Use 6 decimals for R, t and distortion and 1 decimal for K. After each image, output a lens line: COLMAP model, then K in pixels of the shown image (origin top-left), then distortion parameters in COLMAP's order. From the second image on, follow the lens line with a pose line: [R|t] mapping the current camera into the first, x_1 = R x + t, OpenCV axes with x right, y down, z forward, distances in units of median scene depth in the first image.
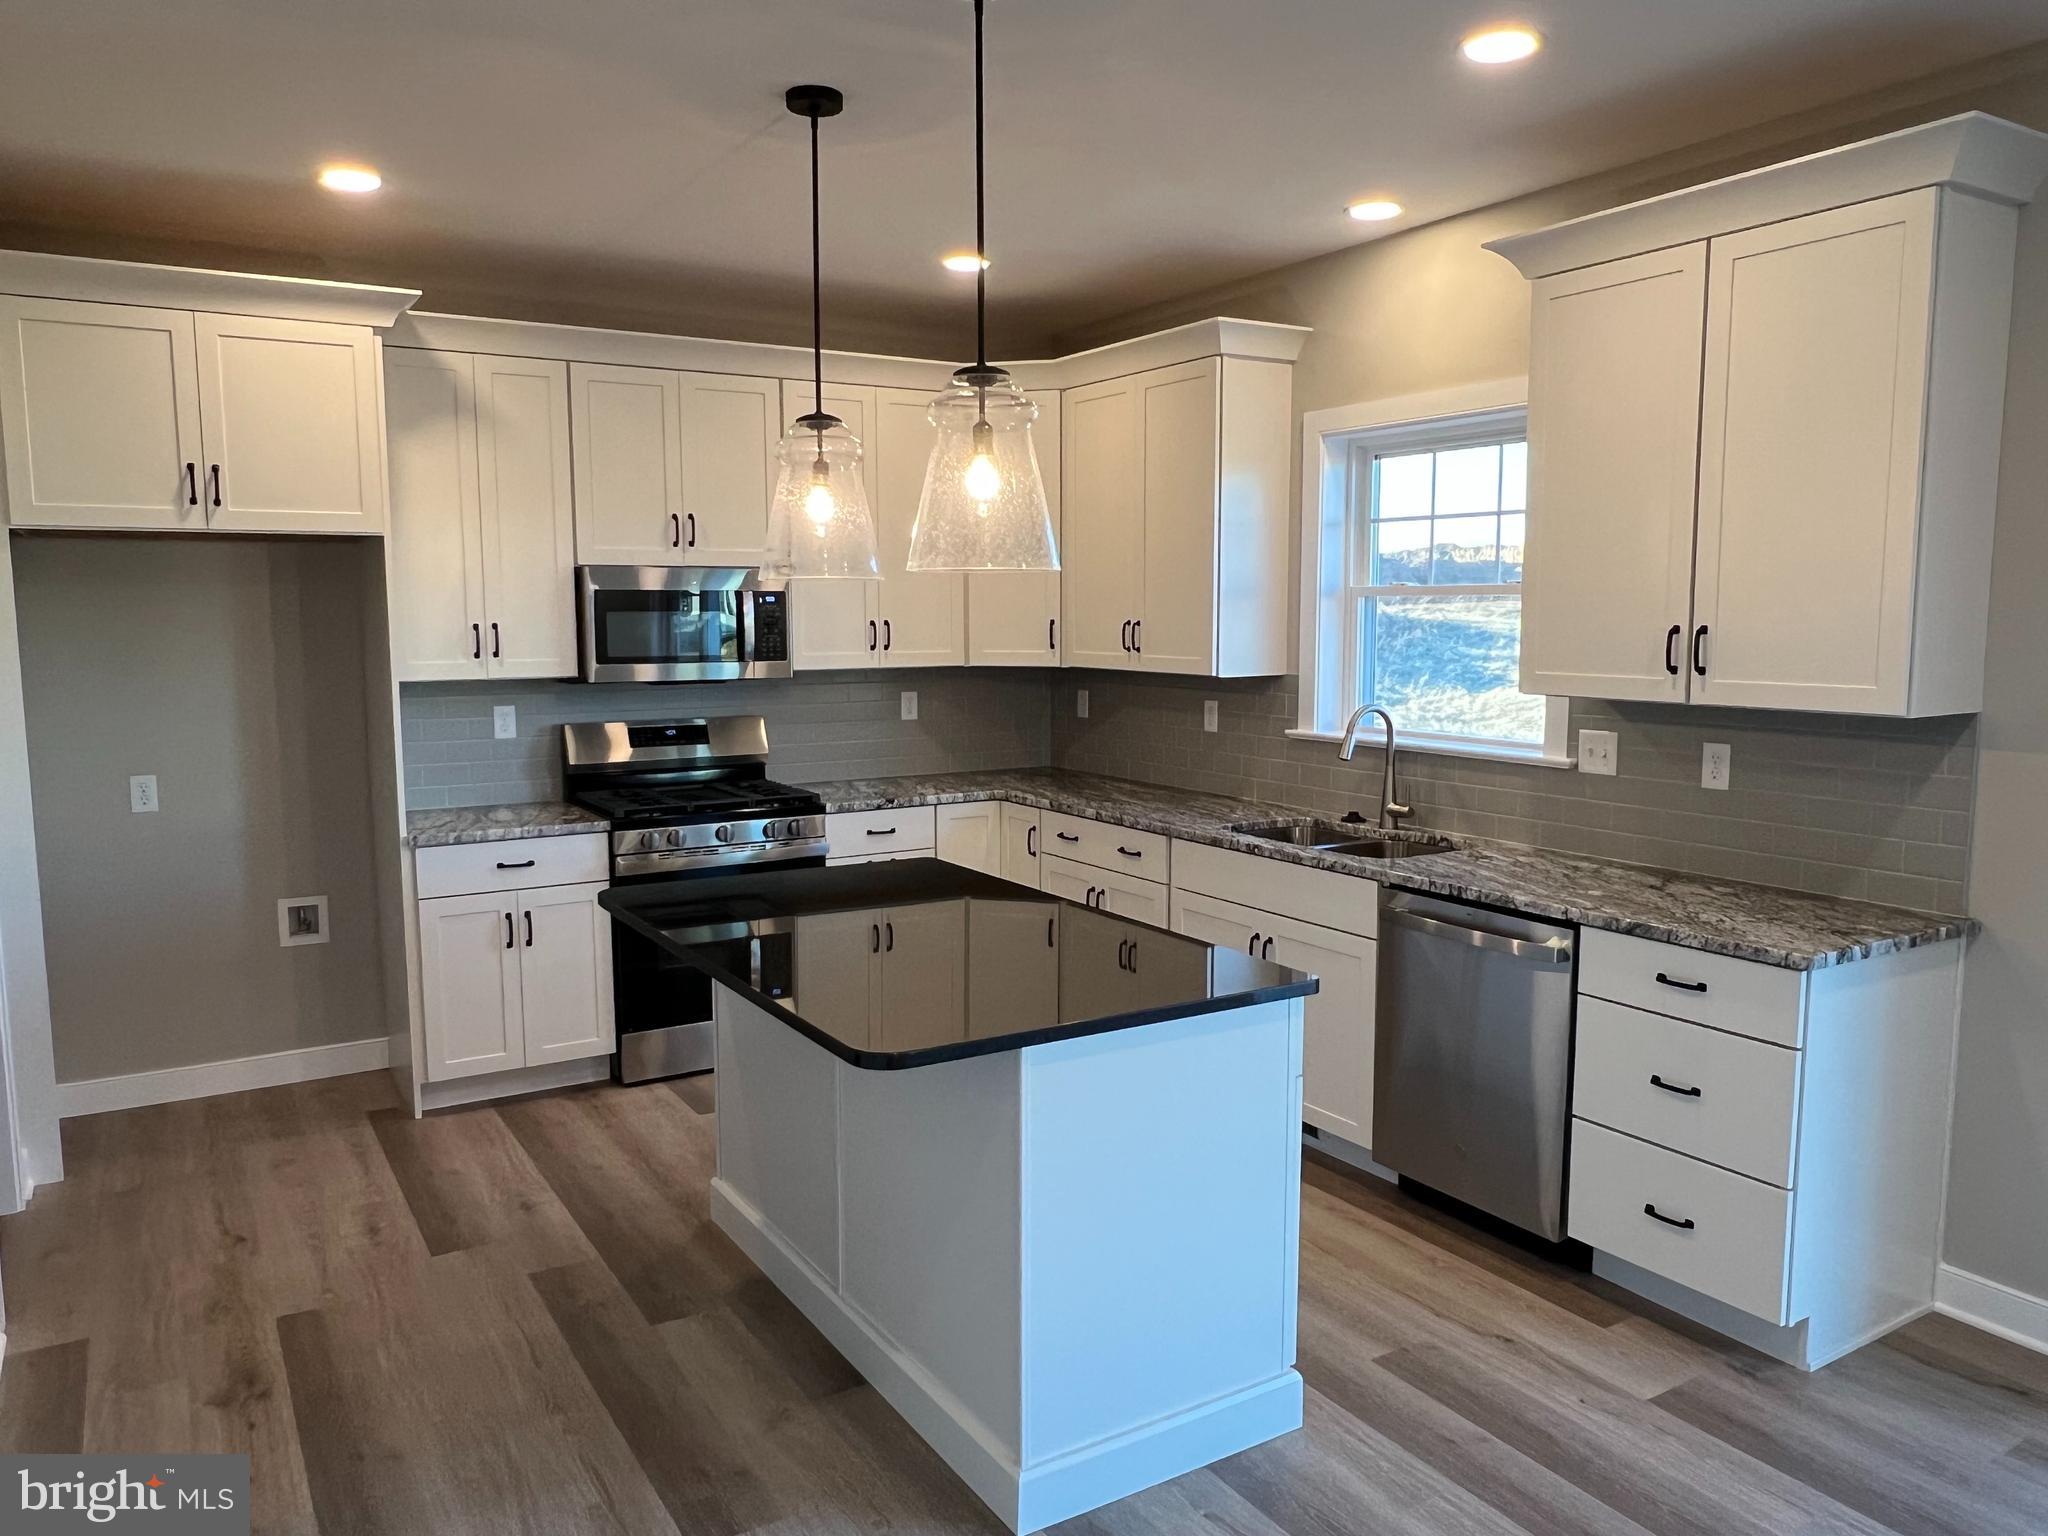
lens RADIAL K [[1444.1, 0, 1013.7], [0, 1444.1, 762.1], [0, 0, 1]] dist [0.011301, -0.017992]
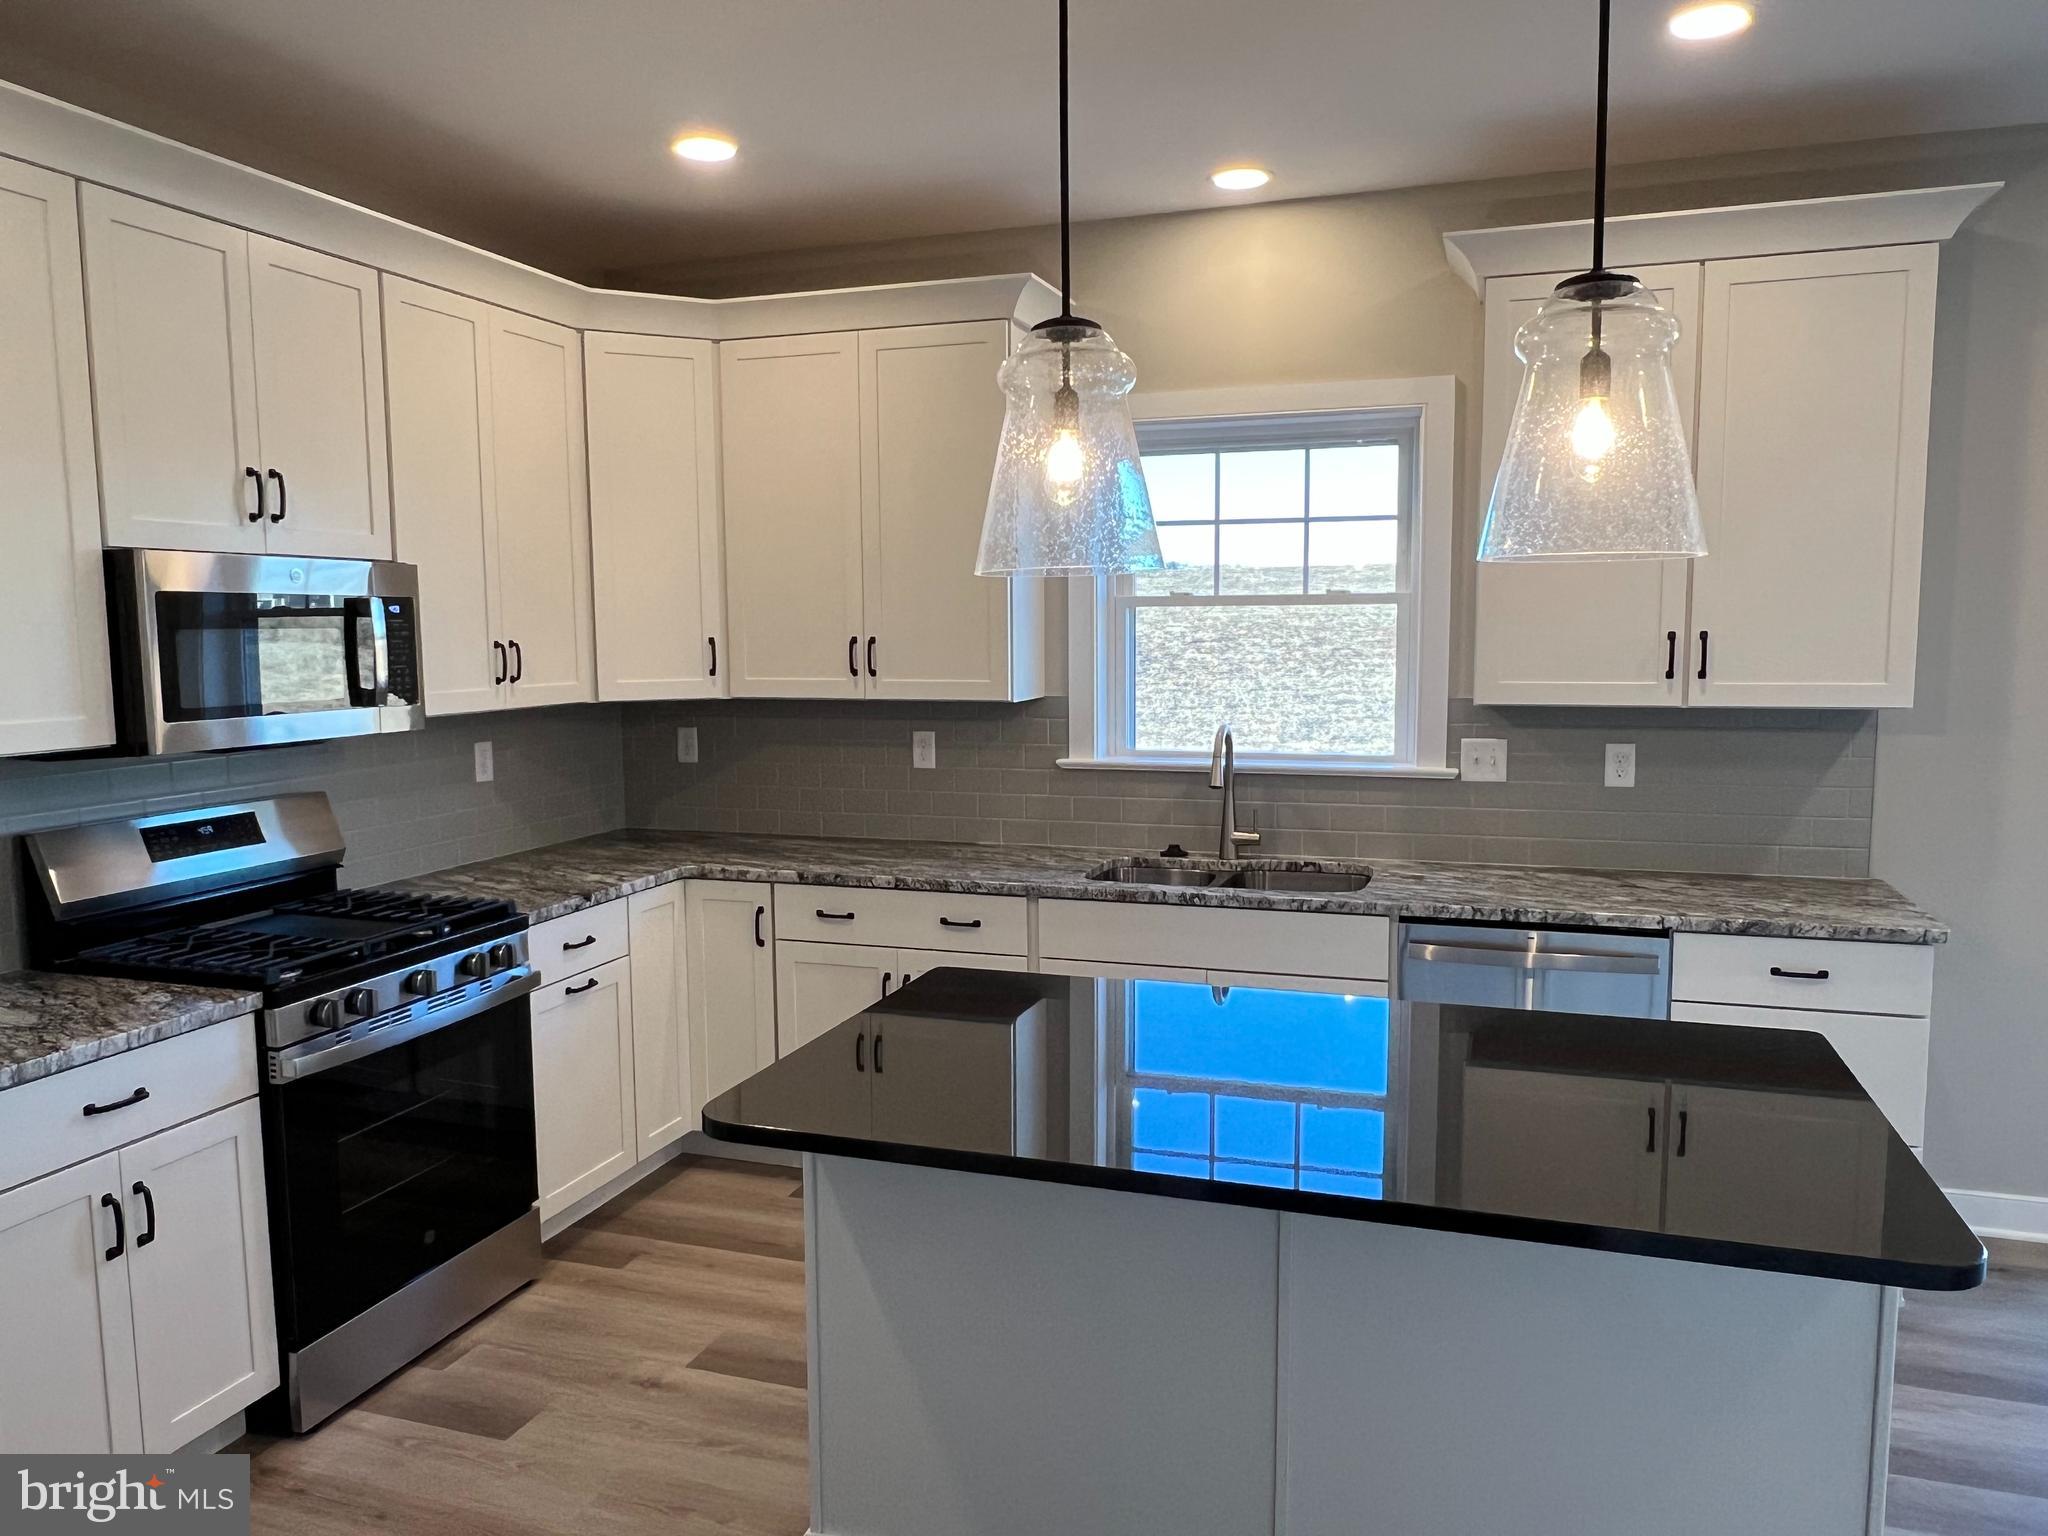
lens RADIAL K [[1444.1, 0, 1017.4], [0, 1444.1, 770.2], [0, 0, 1]] dist [0.011301, -0.017992]
pose [[0.770191, -0.068778, 0.634094, -0.413530], [0.075004, 0.997038, 0.017042, -0.035319], [-0.633388, 0.034434, 0.773068, 0.365615]]
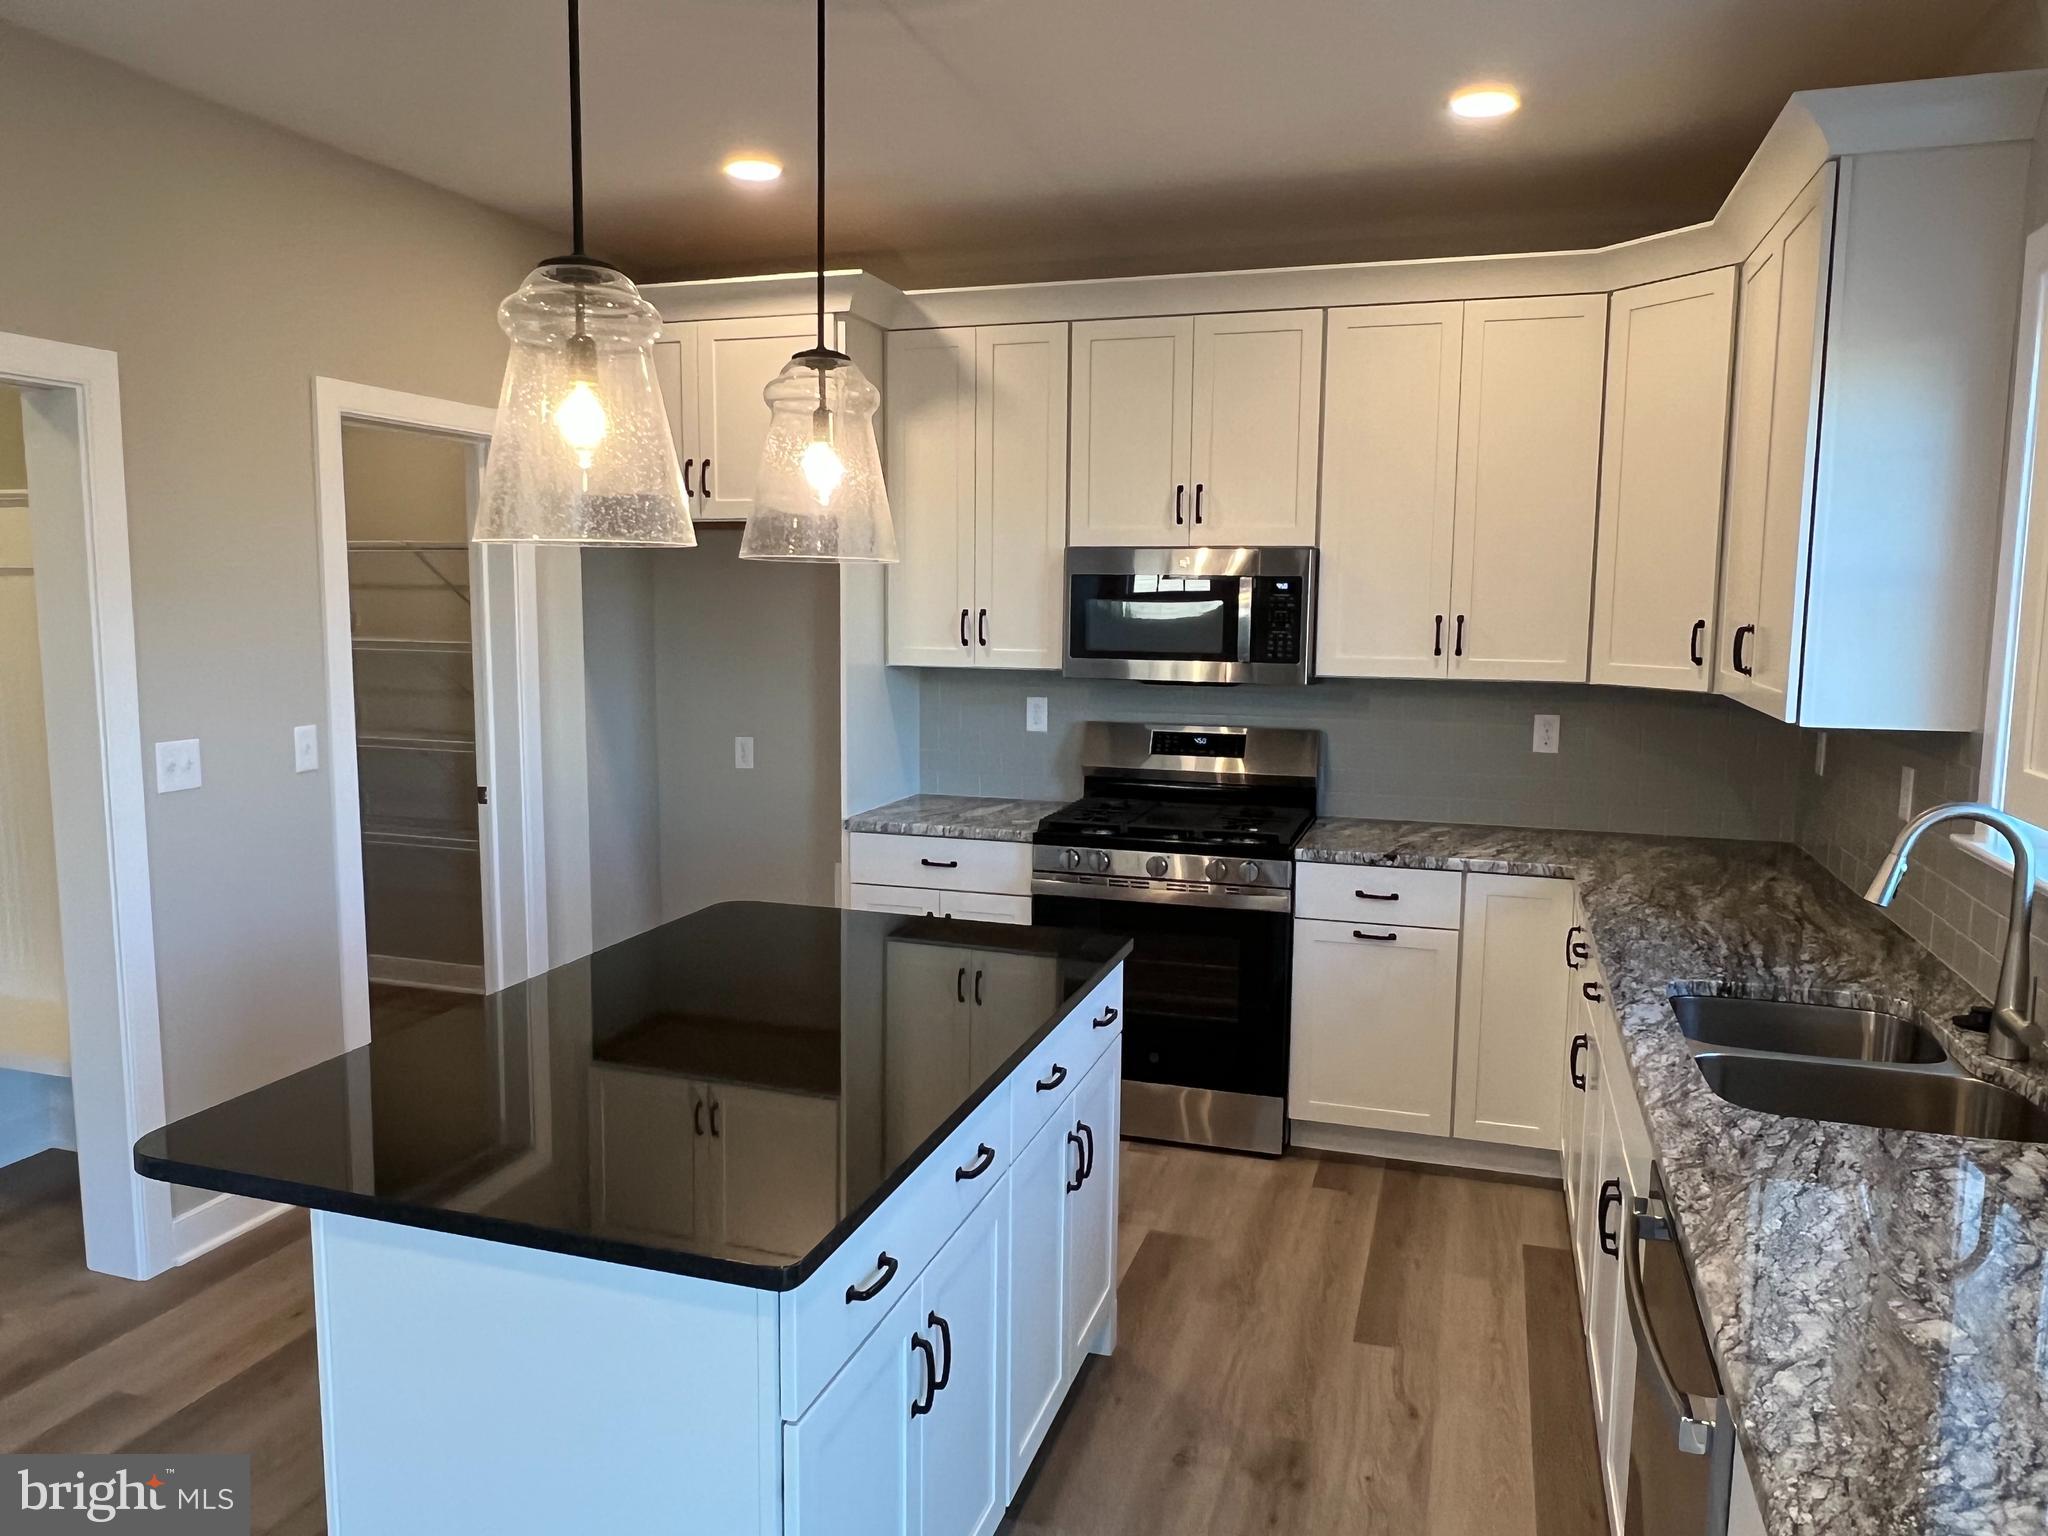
lens RADIAL K [[1444.1, 0, 1021.2], [0, 1444.1, 763.6], [0, 0, 1]] dist [0.011301, -0.017992]
pose [[0.652918, 0.099407, -0.750877, 0.393588], [-0.092002, 0.994418, 0.051650, -0.047992], [0.751821, 0.035359, 0.658419, 0.407760]]
